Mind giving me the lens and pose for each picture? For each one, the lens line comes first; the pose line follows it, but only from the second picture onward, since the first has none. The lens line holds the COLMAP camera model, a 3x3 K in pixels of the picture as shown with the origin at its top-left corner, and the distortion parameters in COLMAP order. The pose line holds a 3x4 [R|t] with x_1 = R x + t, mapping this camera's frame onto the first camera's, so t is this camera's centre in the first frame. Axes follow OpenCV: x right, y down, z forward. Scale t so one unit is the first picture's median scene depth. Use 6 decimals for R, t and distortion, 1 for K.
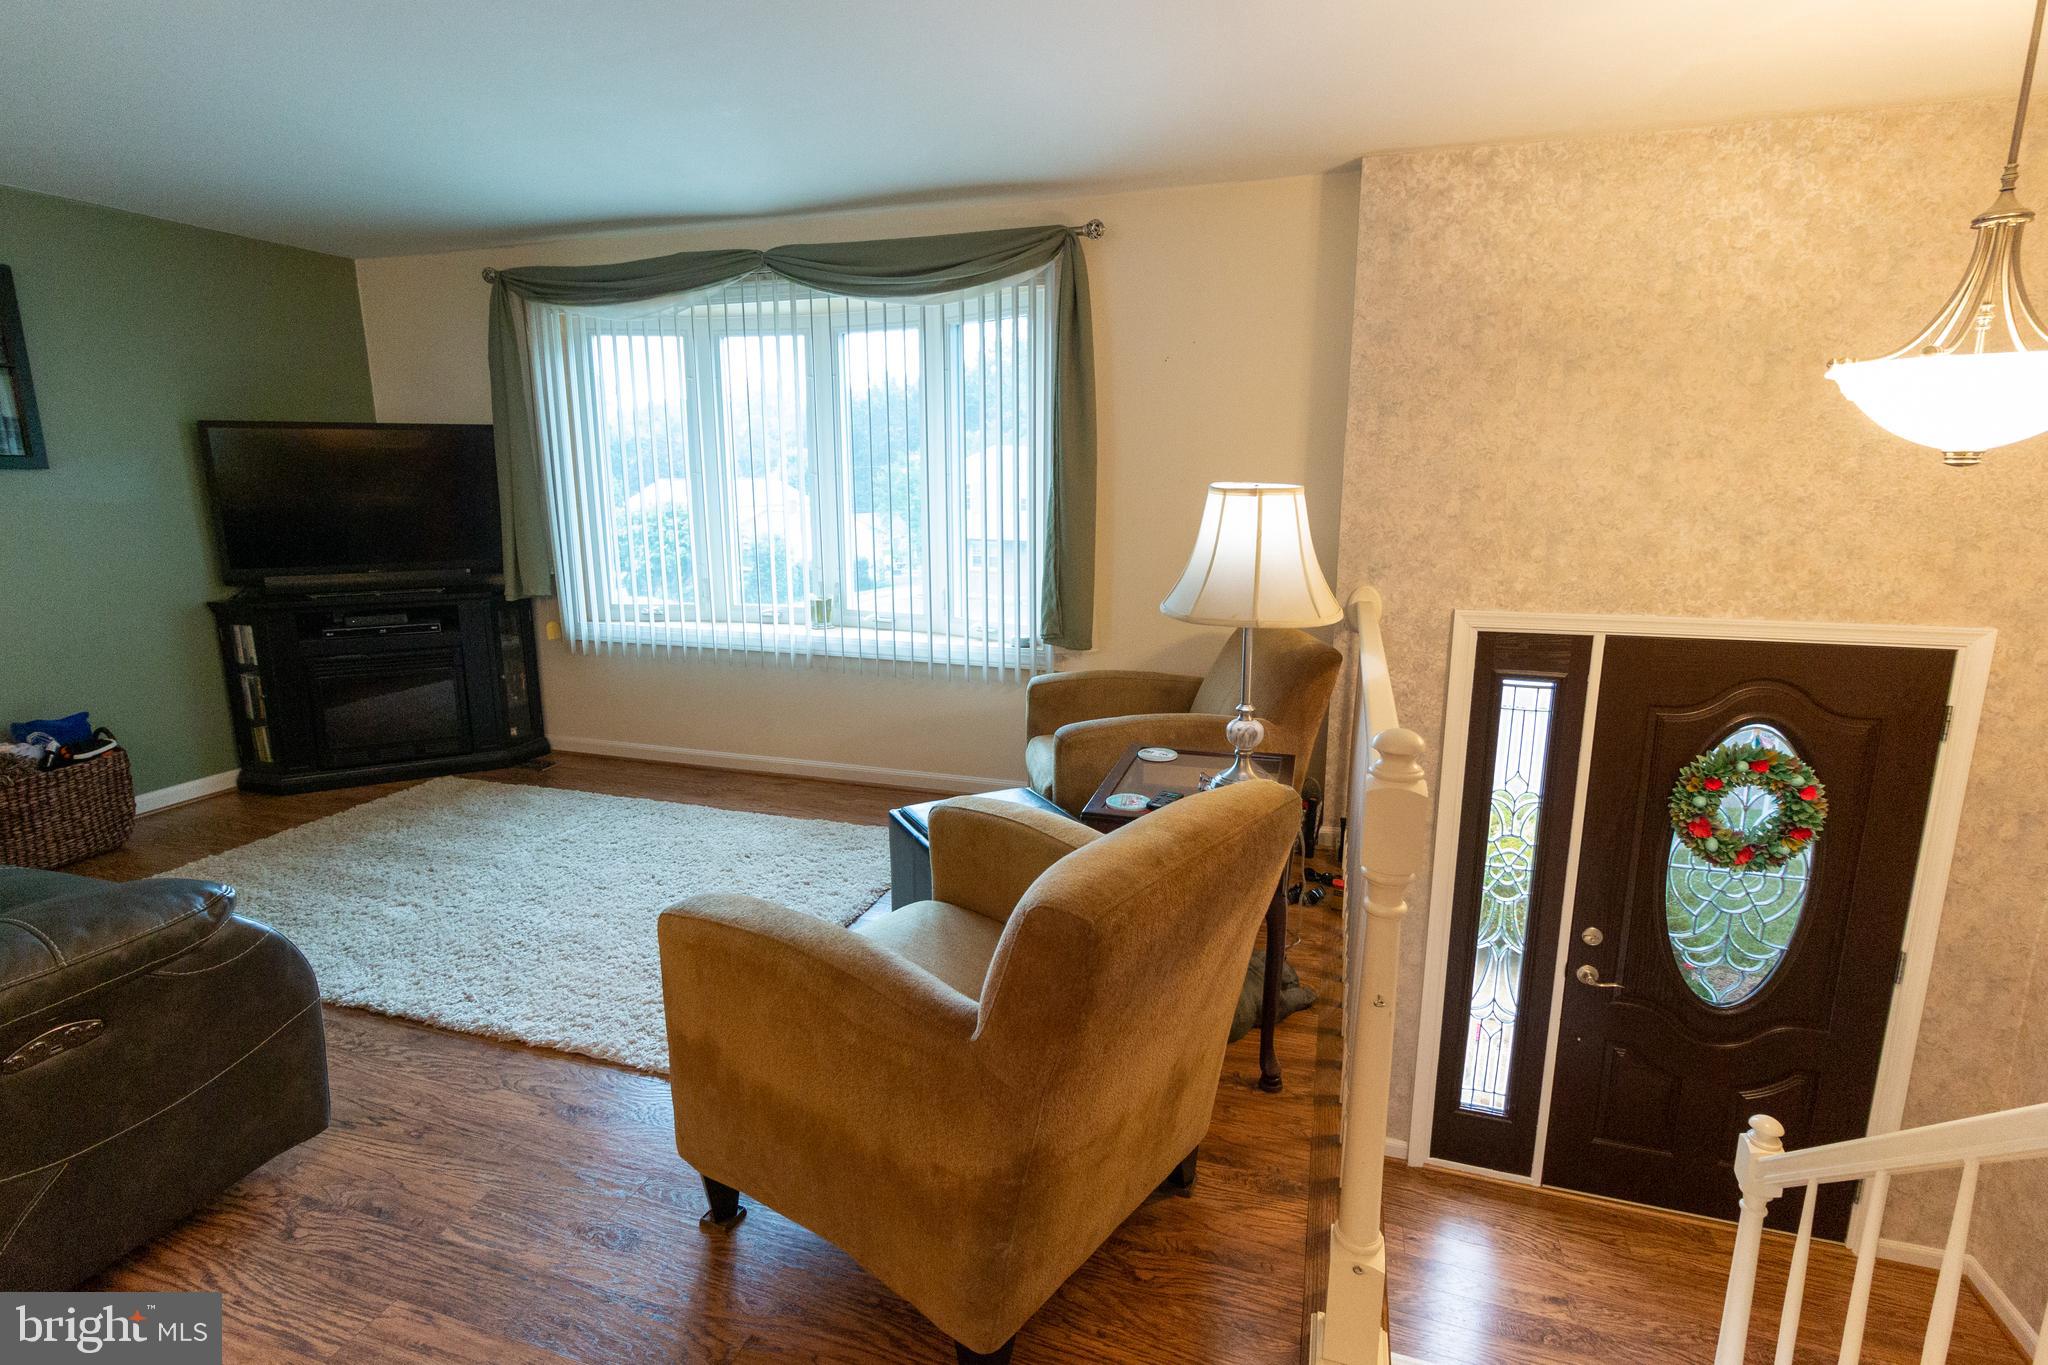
lens RADIAL K [[948.6, 0, 1013.0], [0, 948.6, 659.3], [0, 0, 1]] dist [-0.000370, 0.002649]
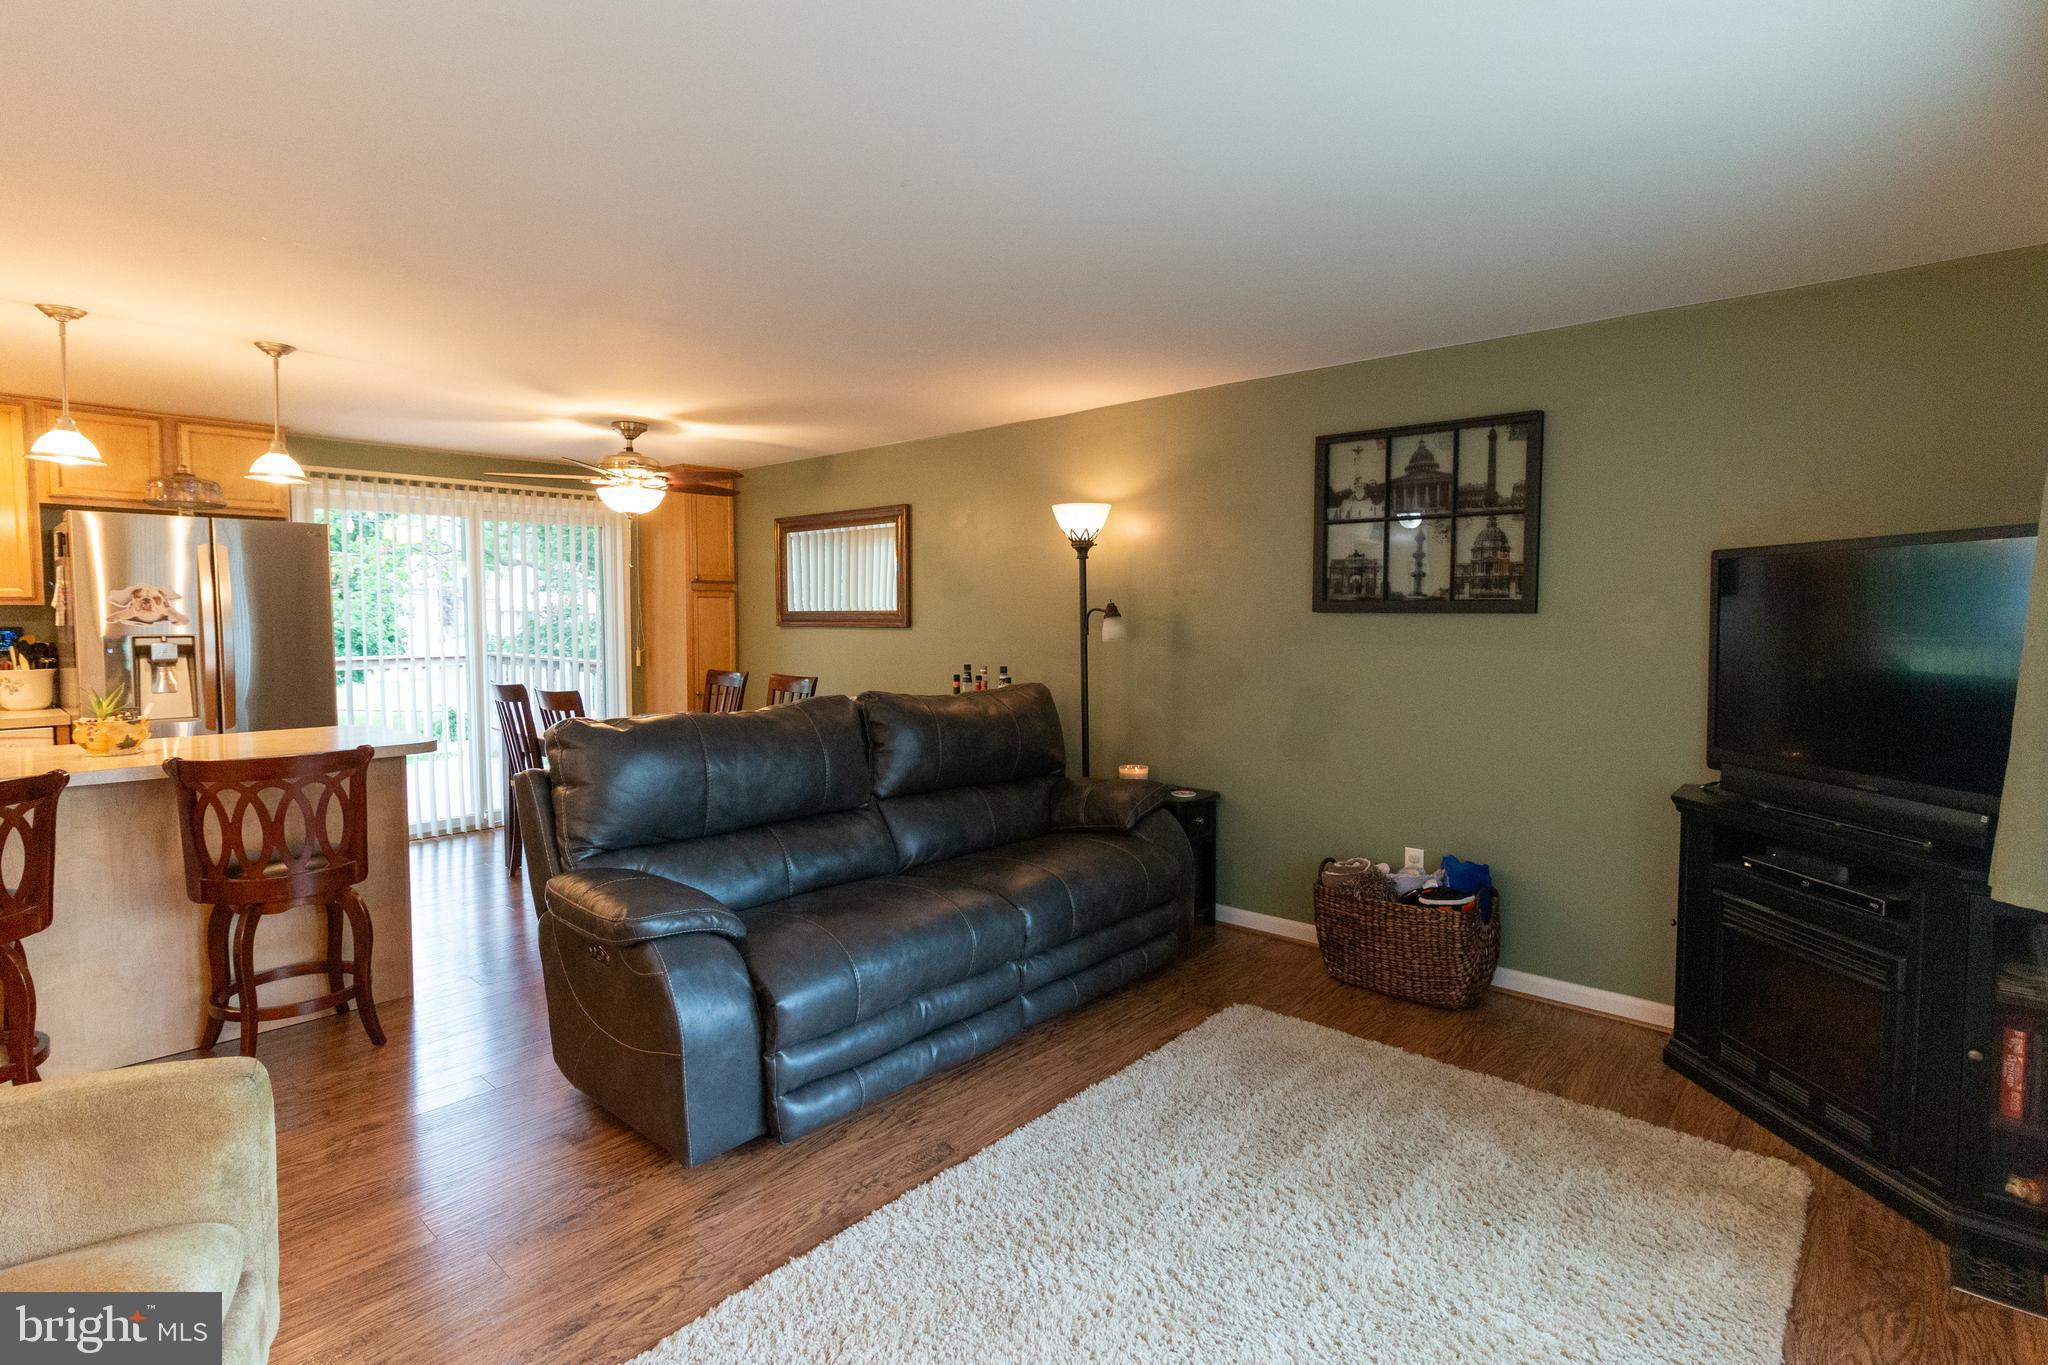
lens RADIAL K [[996.2, 0, 1023.7], [0, 996.2, 667.7], [0, 0, 1]] dist [0.000405, 0.000753]
pose [[-0.399954, 0.053406, -0.914978, 0.116346], [-0.184326, 0.973217, 0.137377, -0.206634], [0.897809, 0.223598, -0.379398, 1.020615]]
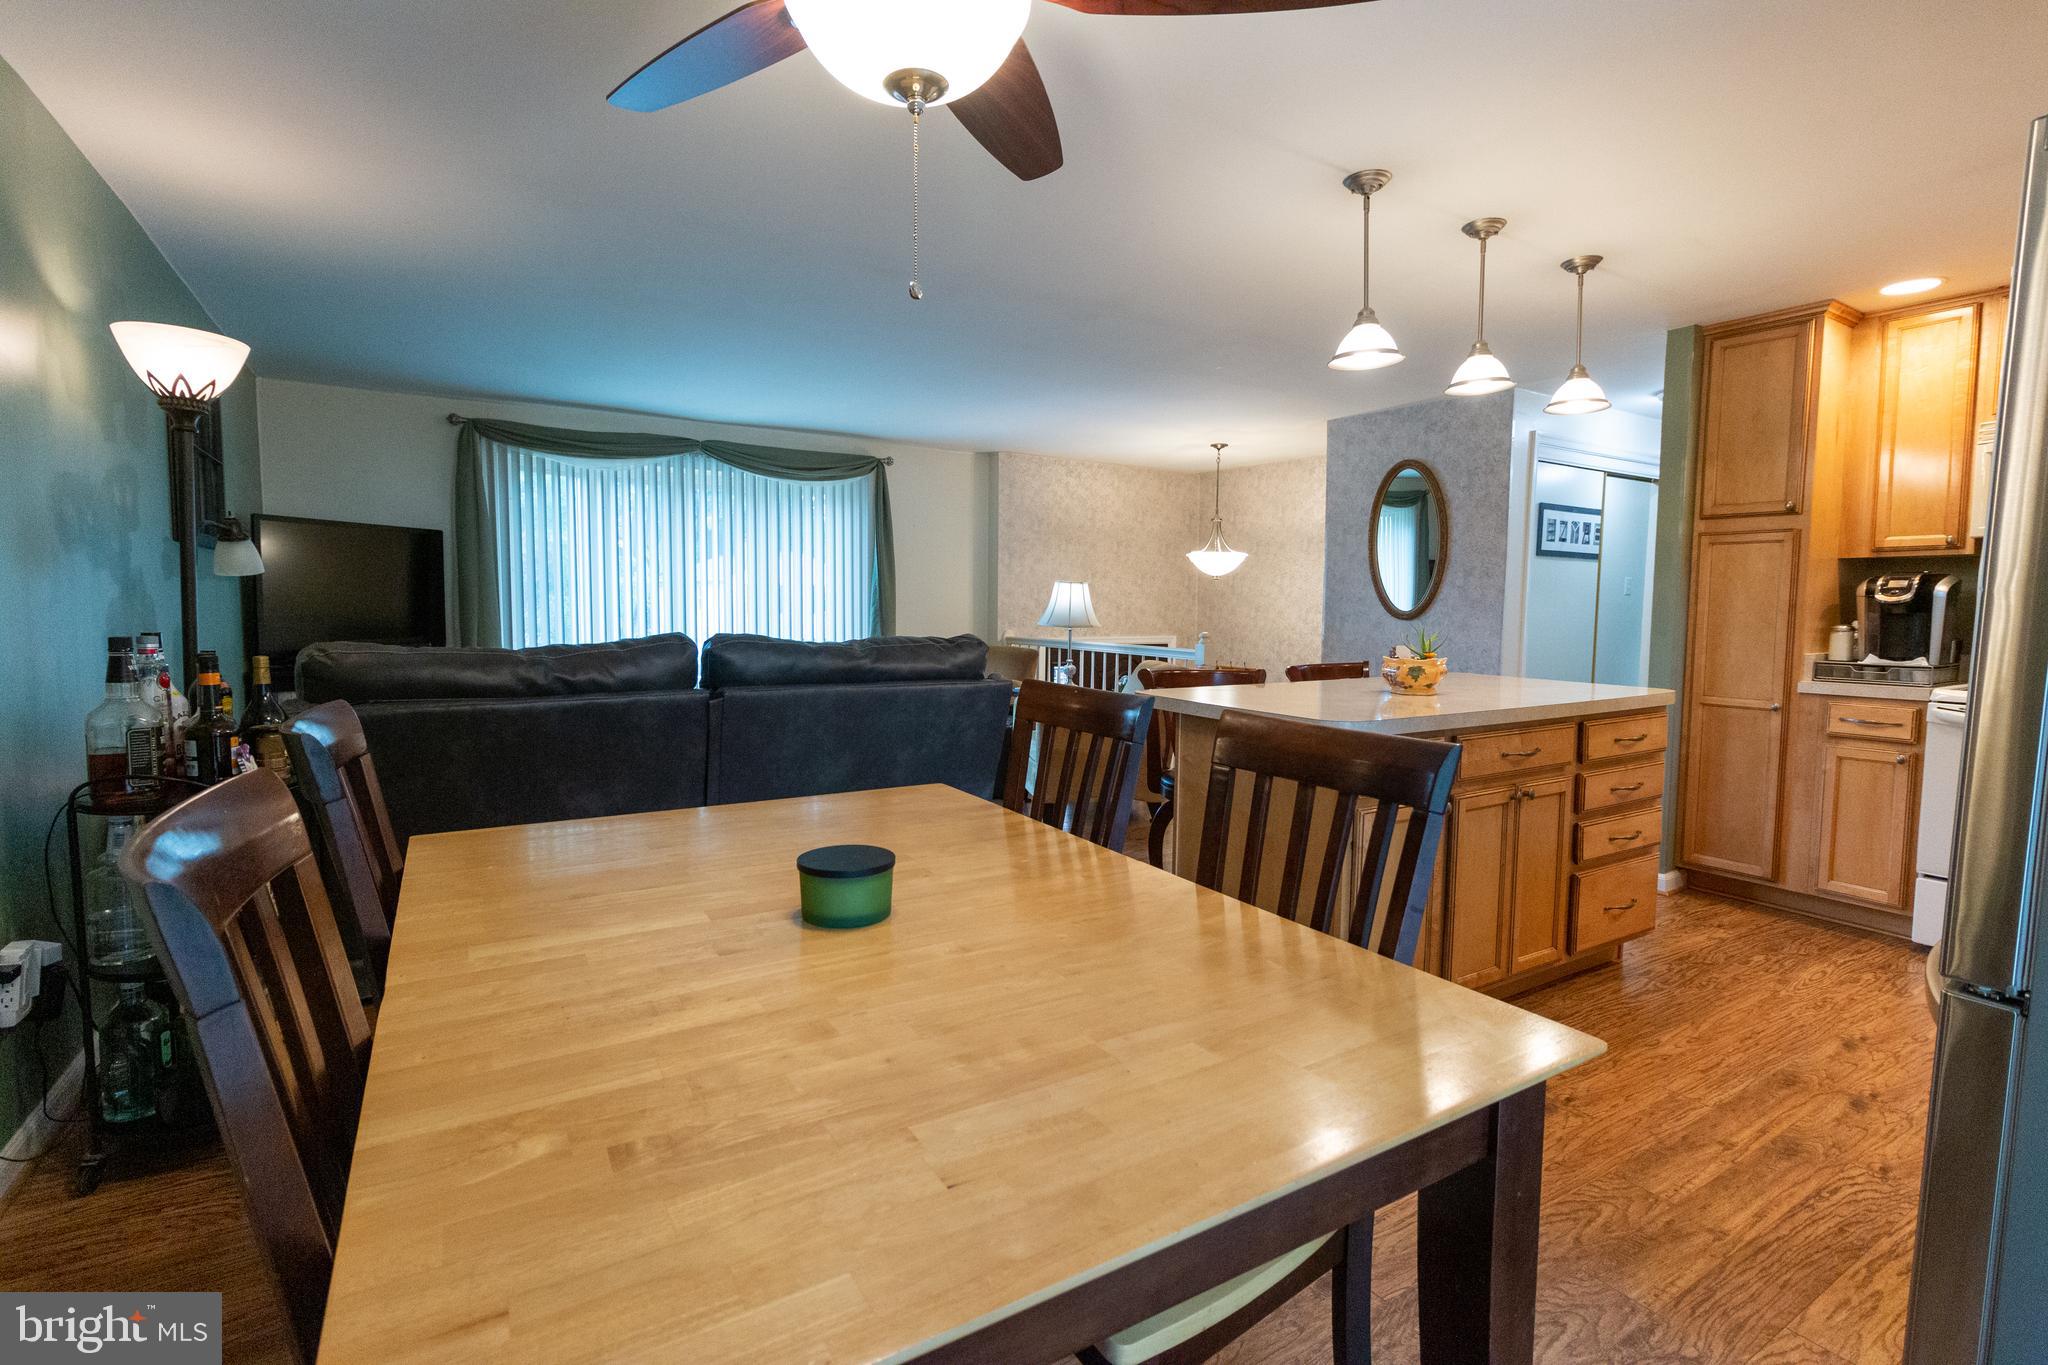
lens RADIAL K [[948.6, 0, 1020.0], [0, 948.6, 672.1], [0, 0, 1]] dist [-0.000370, 0.002649]
pose [[0.636059, -0.048173, 0.770136, -1.389280], [0.143644, 0.987996, -0.056836, 0.154752], [-0.758153, 0.146776, 0.635343, -0.447809]]
